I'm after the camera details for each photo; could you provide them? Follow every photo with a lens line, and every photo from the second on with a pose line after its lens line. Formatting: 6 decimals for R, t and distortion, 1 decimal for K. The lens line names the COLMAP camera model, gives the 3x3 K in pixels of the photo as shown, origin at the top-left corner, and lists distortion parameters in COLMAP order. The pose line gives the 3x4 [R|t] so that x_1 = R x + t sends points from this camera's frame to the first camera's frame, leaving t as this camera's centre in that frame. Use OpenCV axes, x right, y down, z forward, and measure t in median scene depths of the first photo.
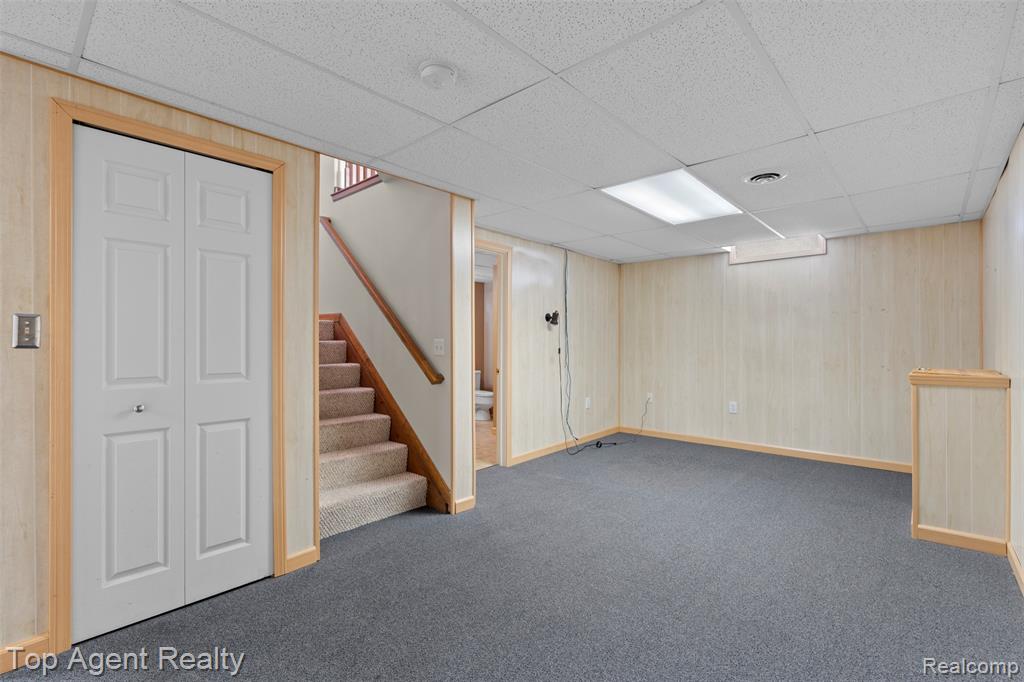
lens RADIAL K [[467.8, 0, 511.6], [0, 467.8, 343.6], [0, 0, 1]] dist [-0.004722, 0.000090]
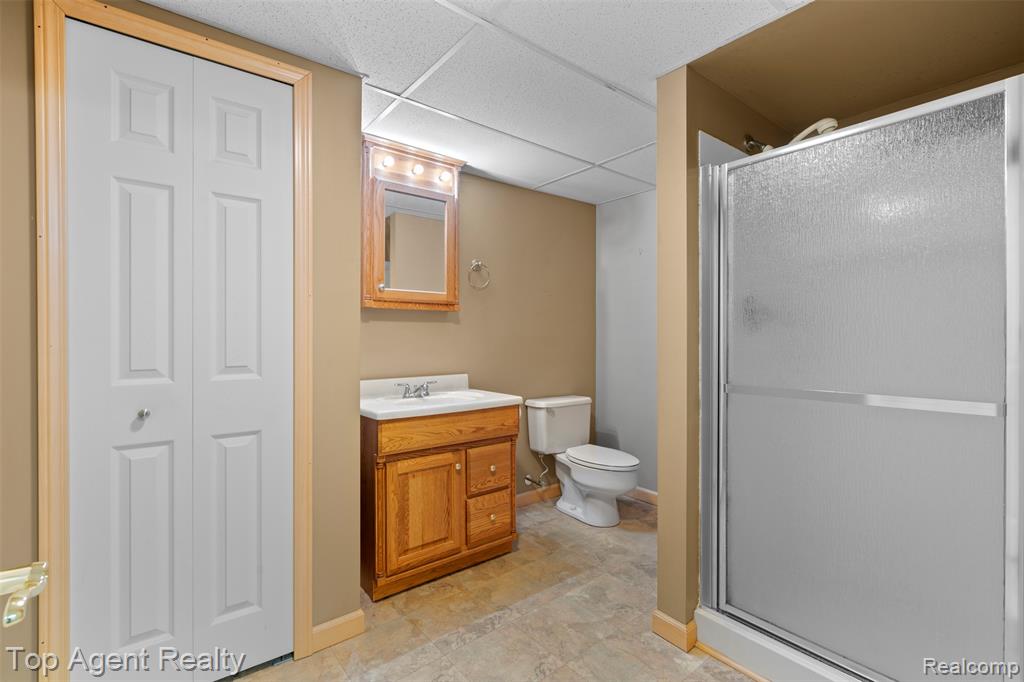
lens RADIAL K [[467.8, 0, 514.7], [0, 467.8, 336.5], [0, 0, 1]] dist [-0.004722, 0.000090]
pose [[0.984611, -0.003788, -0.174721, -0.055004], [0.005410, 0.999947, 0.008804, -0.005272], [0.174678, -0.009614, 0.984579, 0.507925]]
